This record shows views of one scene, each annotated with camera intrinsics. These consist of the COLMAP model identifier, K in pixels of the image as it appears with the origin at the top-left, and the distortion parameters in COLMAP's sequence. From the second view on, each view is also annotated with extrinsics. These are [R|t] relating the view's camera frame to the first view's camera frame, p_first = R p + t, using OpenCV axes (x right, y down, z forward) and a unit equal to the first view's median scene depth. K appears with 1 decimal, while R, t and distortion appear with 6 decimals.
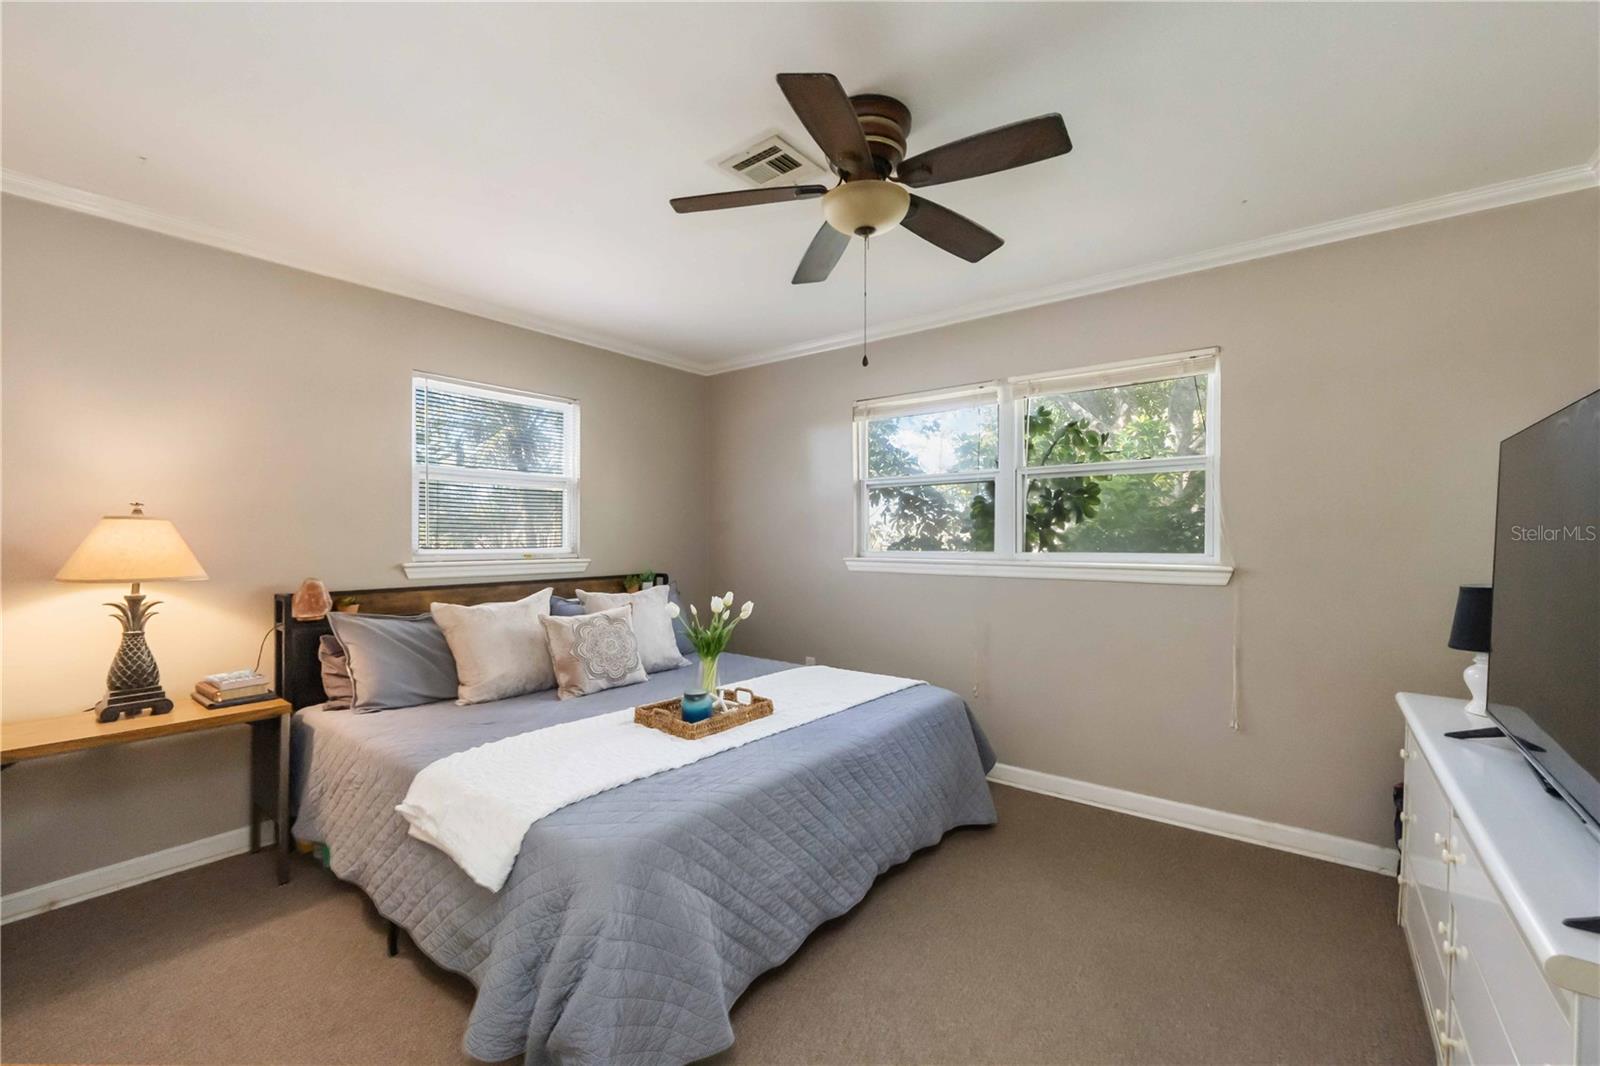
lens RADIAL K [[644.3, 0, 788.7], [0, 644.3, 537.2], [0, 0, 1]] dist [-0.001960, -0.000495]
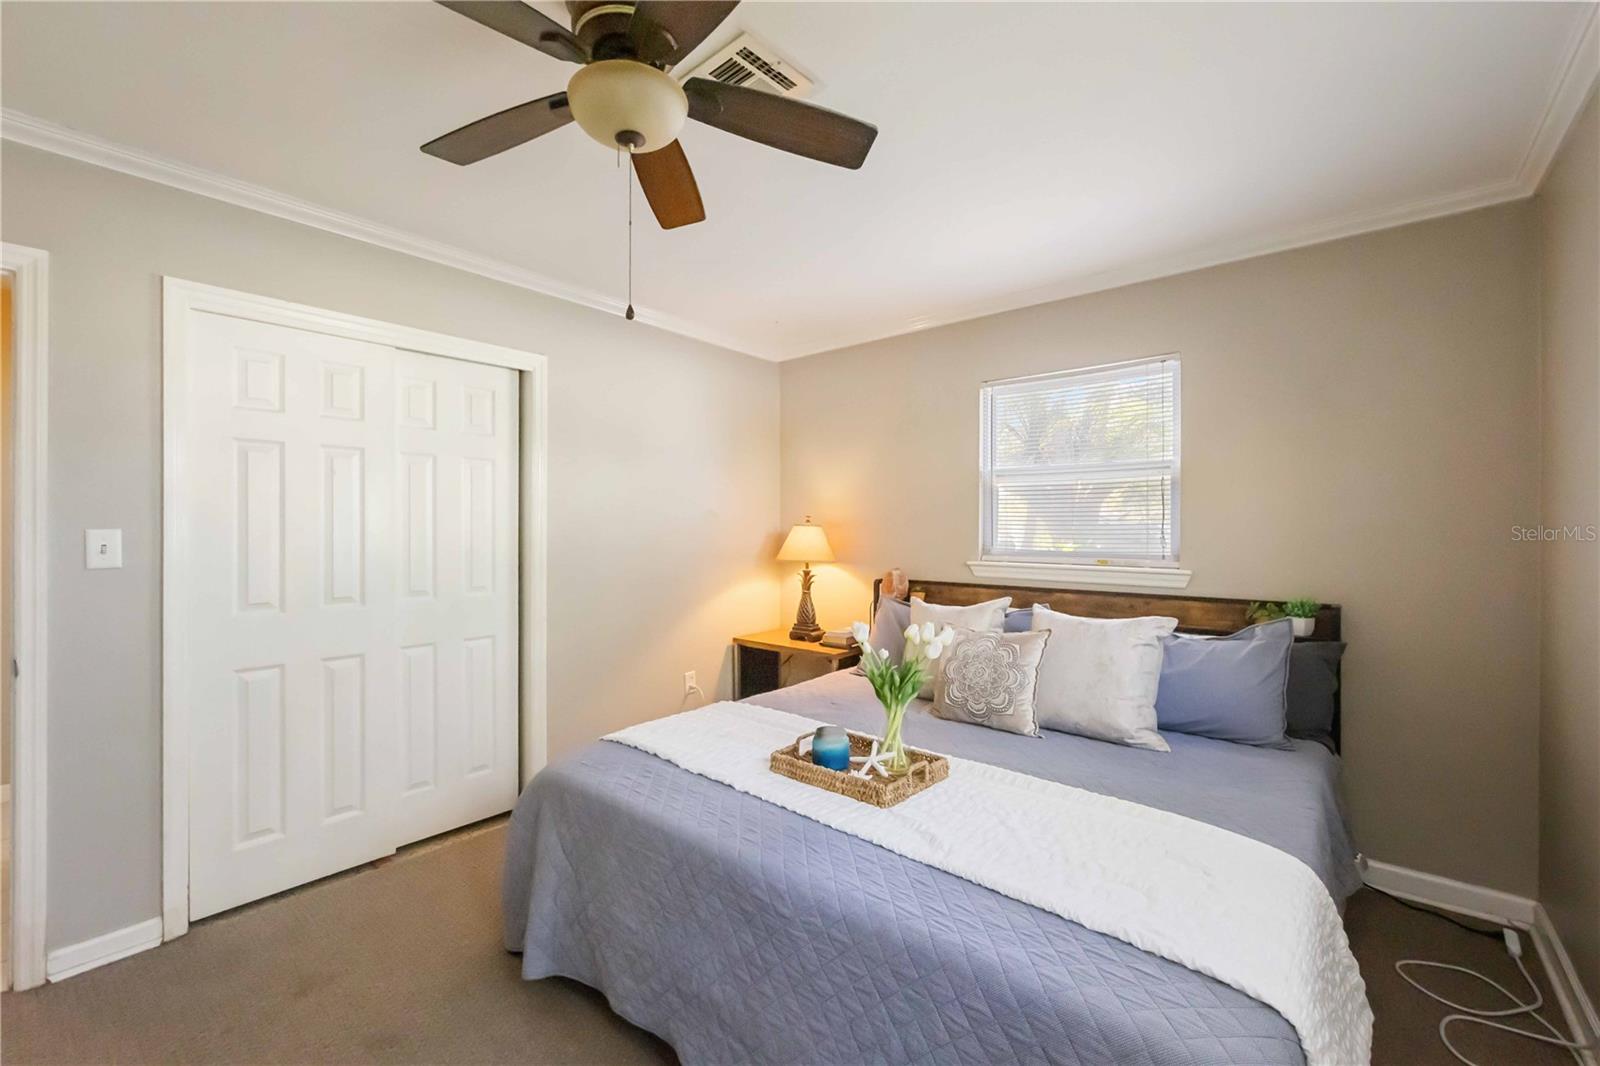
lens RADIAL K [[644.3, 0, 789.0], [0, 644.3, 528.9], [0, 0, 1]] dist [-0.001960, -0.000495]
pose [[-0.019161, -0.003121, -0.999812, 0.681031], [-0.005185, 0.999982, -0.003023, -0.013085], [0.999803, 0.005126, -0.019177, 0.959989]]
